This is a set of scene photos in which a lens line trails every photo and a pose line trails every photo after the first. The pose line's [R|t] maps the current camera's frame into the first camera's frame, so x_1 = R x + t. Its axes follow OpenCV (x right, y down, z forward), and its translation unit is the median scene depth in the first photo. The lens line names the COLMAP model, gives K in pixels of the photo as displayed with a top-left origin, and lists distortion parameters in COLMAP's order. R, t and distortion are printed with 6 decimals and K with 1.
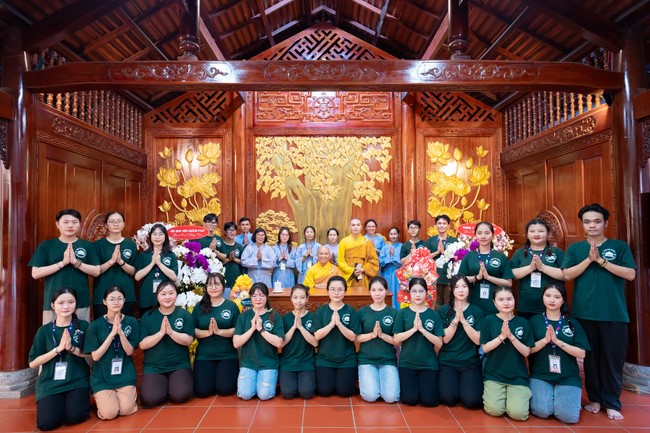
lens RADIAL K [[429.7, 0, 322.7], [0, 429.7, 212.8], [0, 0, 1]] dist [-0.037745, -0.002636]
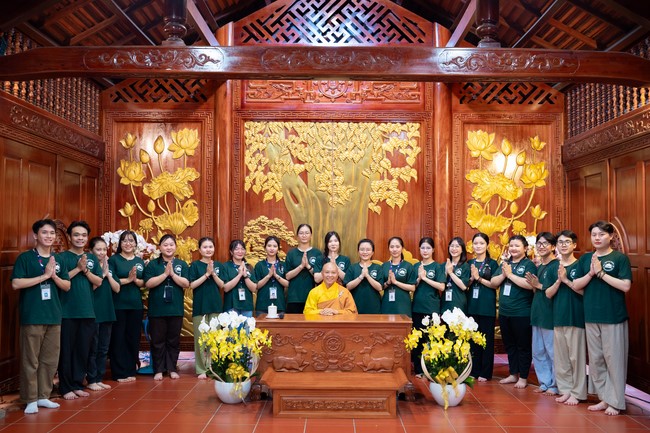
lens RADIAL K [[653.1, 0, 326.4], [0, 653.1, 217.1], [0, 0, 1]] dist [-0.061492, 0.000000]
pose [[0.999844, 0.011939, -0.013043, 0.008701], [-0.011929, 0.999928, 0.000848, -0.007160], [0.013052, -0.000692, 0.999915, -0.174737]]
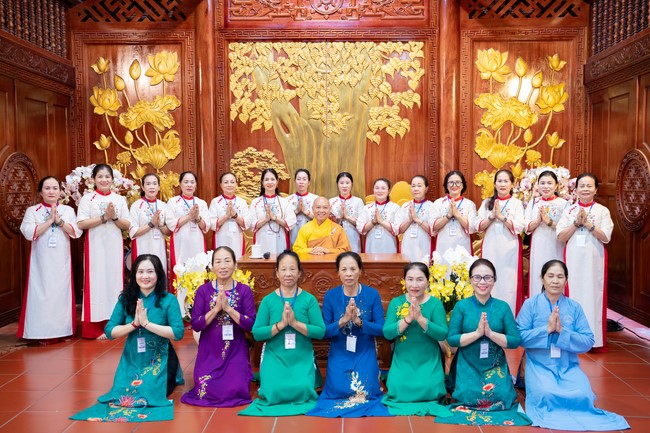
lens RADIAL K [[668.4, 0, 320.1], [0, 668.4, 217.6], [0, 0, 1]] dist [-0.011509, 0.000000]
pose [[0.999374, 0.005528, -0.034937, 0.032101], [-0.002213, 0.995549, 0.094220, 0.004215], [0.035303, -0.094084, 0.994938, -0.103094]]
